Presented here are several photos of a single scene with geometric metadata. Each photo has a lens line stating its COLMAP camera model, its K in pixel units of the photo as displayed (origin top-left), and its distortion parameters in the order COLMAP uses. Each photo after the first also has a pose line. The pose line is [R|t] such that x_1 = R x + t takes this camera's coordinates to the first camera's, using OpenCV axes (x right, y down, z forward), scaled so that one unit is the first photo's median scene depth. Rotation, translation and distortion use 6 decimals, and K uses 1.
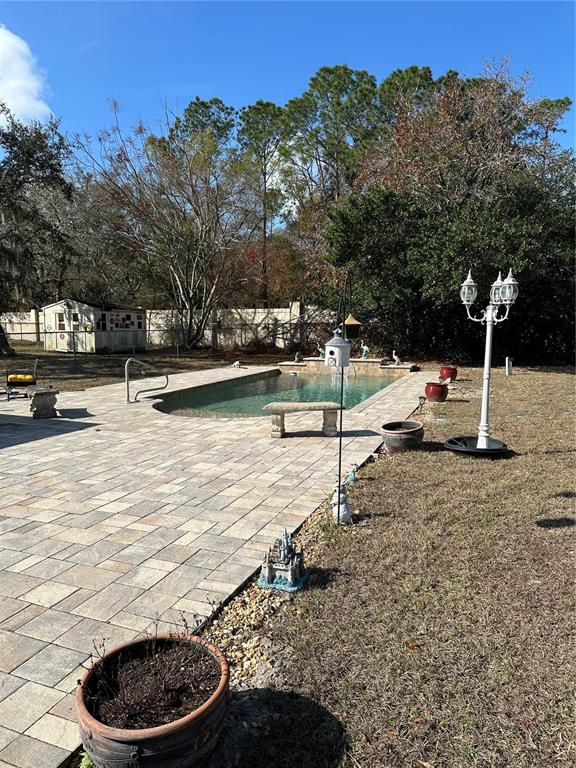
lens RADIAL K [[538.6, 0, 286.4], [0, 538.6, 395.8], [0, 0, 1]] dist [0.084206, -0.134321]
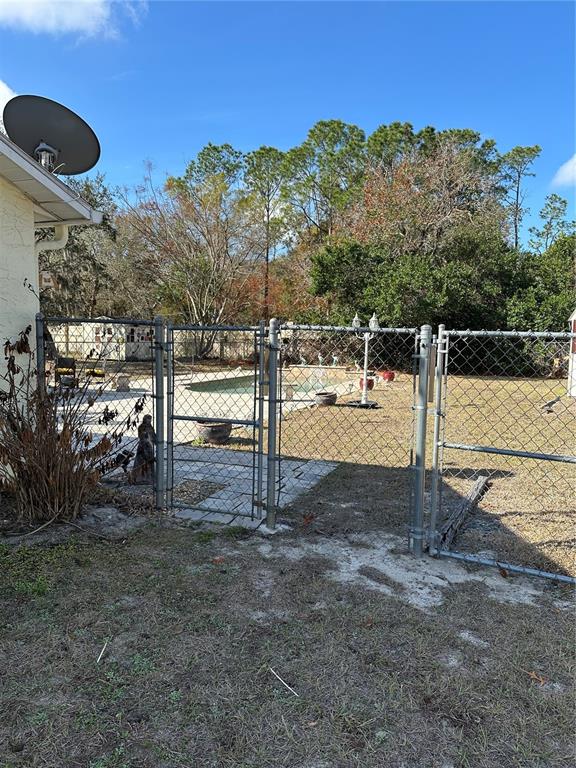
lens RADIAL K [[538.6, 0, 286.4], [0, 538.6, 395.8], [0, 0, 1]] dist [0.084206, -0.134321]
pose [[0.999776, 0.020516, -0.005208, 0.020221], [-0.020666, 0.999314, -0.030730, 0.029466], [0.004574, 0.030831, 0.999514, -0.206262]]
